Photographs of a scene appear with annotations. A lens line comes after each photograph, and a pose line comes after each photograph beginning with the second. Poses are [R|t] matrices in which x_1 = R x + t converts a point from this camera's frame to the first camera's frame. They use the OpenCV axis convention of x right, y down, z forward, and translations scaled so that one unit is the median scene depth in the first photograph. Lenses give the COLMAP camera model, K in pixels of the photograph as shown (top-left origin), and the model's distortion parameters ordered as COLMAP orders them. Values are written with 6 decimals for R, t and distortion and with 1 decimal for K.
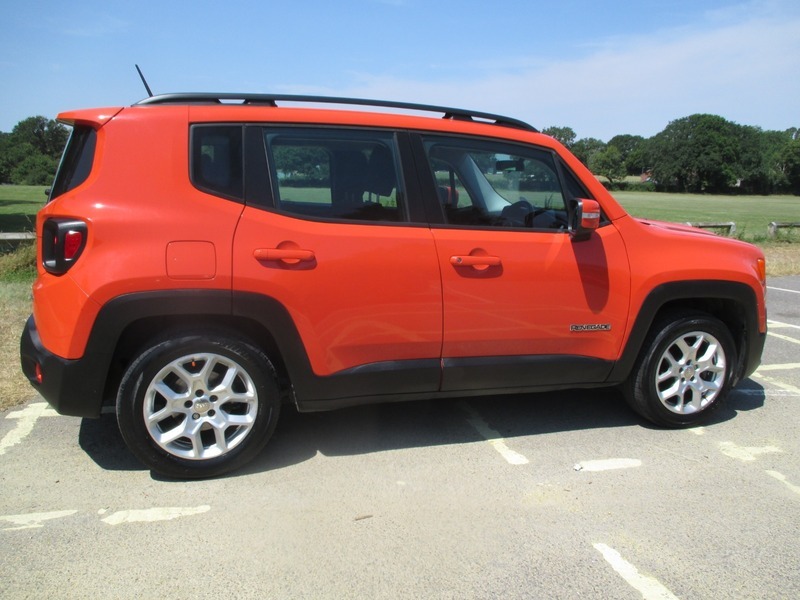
lens RADIAL K [[671.0, 0, 400.5], [0, 671.0, 303.1], [0, 0, 1]] dist [-0.033126, 0.005998]
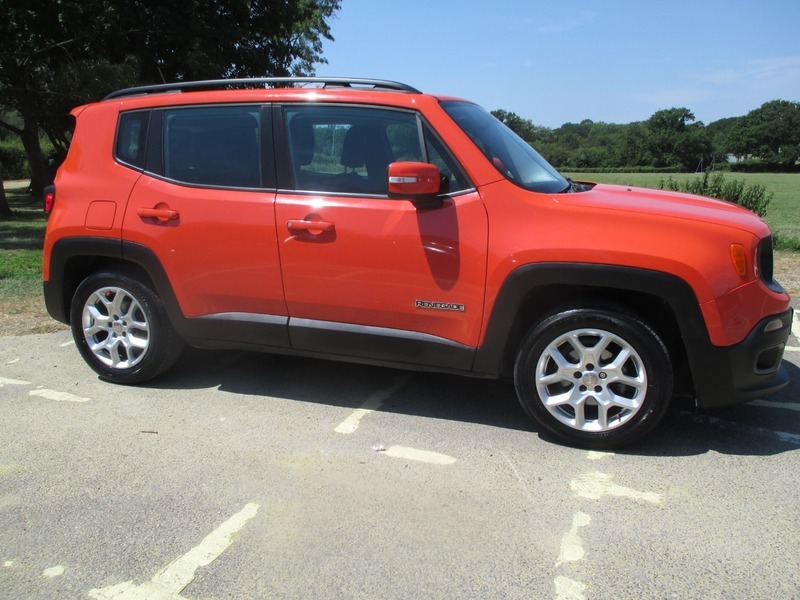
lens RADIAL K [[671.0, 0, 403.2], [0, 671.0, 304.1], [0, 0, 1]] dist [-0.033126, 0.005998]
pose [[0.796139, 0.102429, -0.596382, 0.878573], [-0.089701, 0.994658, 0.051088, -0.008649], [0.598429, 0.012823, 0.801073, 0.271514]]
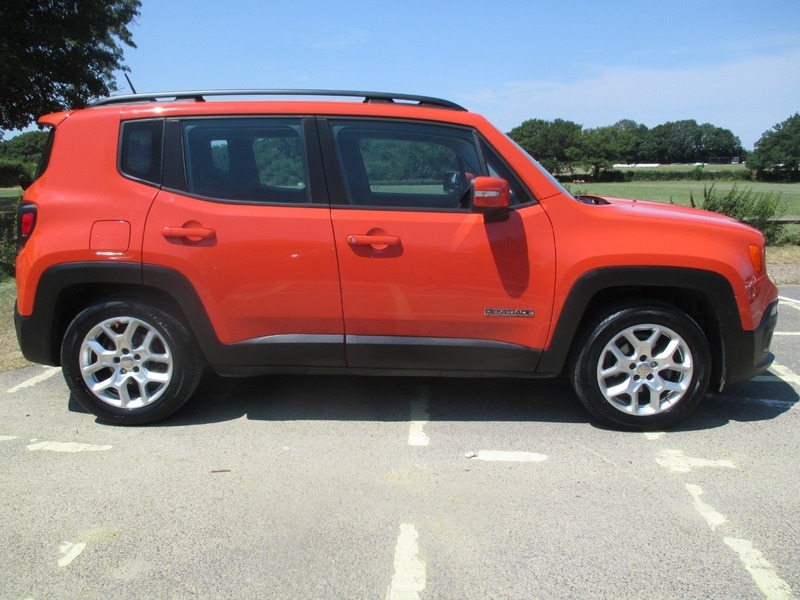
lens RADIAL K [[671.0, 0, 401.5], [0, 671.0, 305.0], [0, 0, 1]] dist [-0.033126, 0.005998]
pose [[0.945043, 0.037428, -0.324797, 0.502257], [-0.035015, 0.999299, 0.013274, 0.020262], [0.325066, -0.001172, 0.945691, 0.051784]]
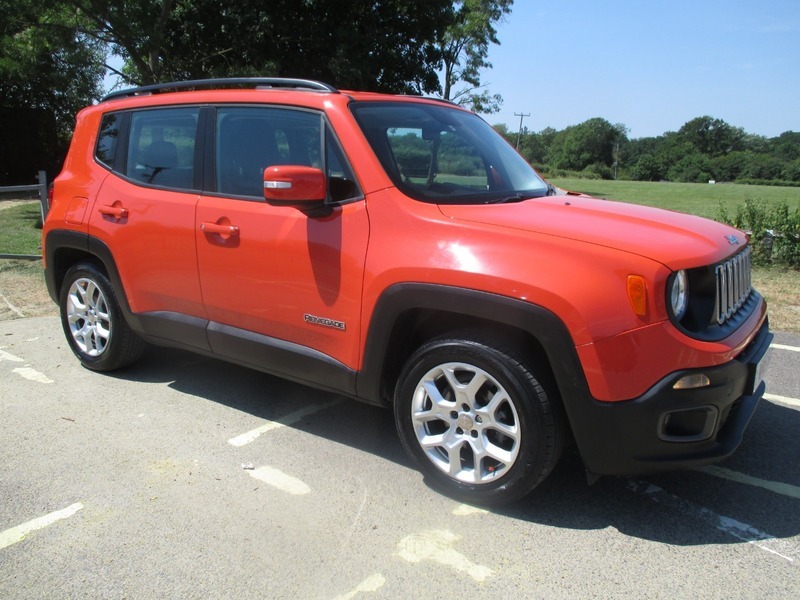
lens RADIAL K [[671.0, 0, 405.9], [0, 671.0, 304.5], [0, 0, 1]] dist [-0.033126, 0.005998]
pose [[0.598297, 0.152187, -0.786689, 1.119082], [-0.149830, 0.985729, 0.076742, -0.072224], [0.787142, 0.071955, 0.612561, 0.632136]]
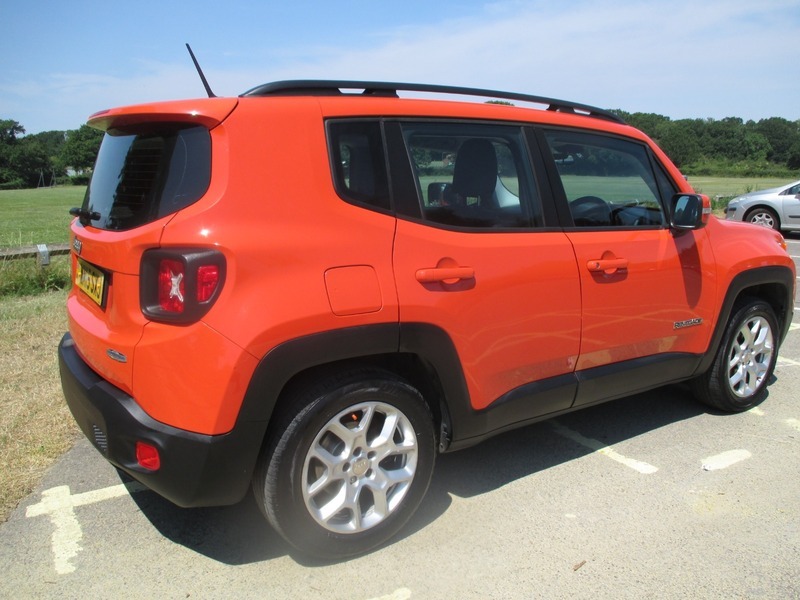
lens RADIAL K [[671.0, 0, 396.2], [0, 671.0, 303.4], [0, 0, 1]] dist [-0.033126, 0.005998]
pose [[0.959529, -0.085143, 0.268429, -0.433936], [0.080945, 0.996361, 0.026689, -0.059345], [-0.269724, -0.003880, 0.962930, 0.192600]]
